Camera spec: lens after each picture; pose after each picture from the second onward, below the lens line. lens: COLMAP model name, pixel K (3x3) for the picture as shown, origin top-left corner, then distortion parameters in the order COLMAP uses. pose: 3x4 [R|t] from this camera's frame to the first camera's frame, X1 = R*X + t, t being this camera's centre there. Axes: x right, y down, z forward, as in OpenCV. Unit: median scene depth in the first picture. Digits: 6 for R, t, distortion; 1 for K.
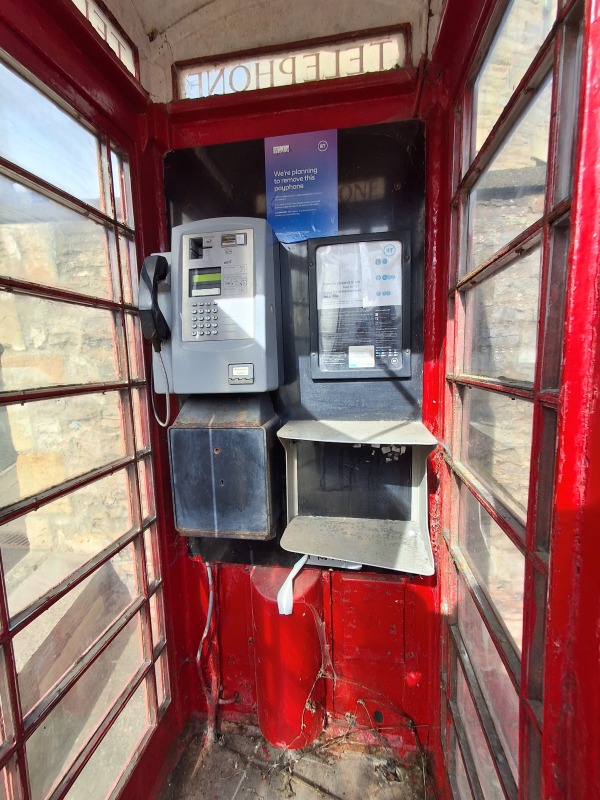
lens RADIAL K [[374.0, 0, 296.7], [0, 374.0, 402.4], [0, 0, 1]] dist [-0.000494, 0.000590]
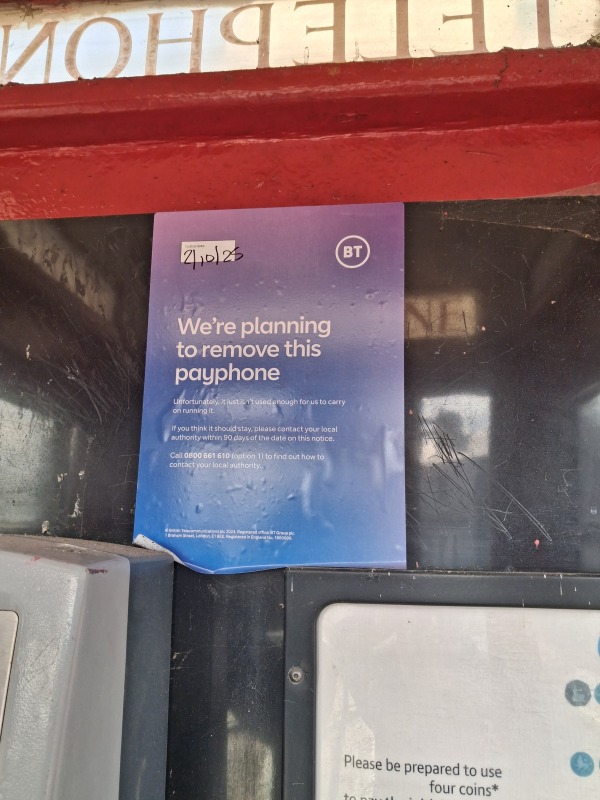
lens RADIAL K [[635.9, 0, 302.7], [0, 635.9, 401.4], [0, 0, 1]] dist [0.008793, -0.031149]
pose [[0.997959, 0.045849, 0.044447, 0.014832], [-0.031052, 0.956641, -0.289610, -0.421461], [-0.055798, 0.287639, 0.956112, 0.554790]]
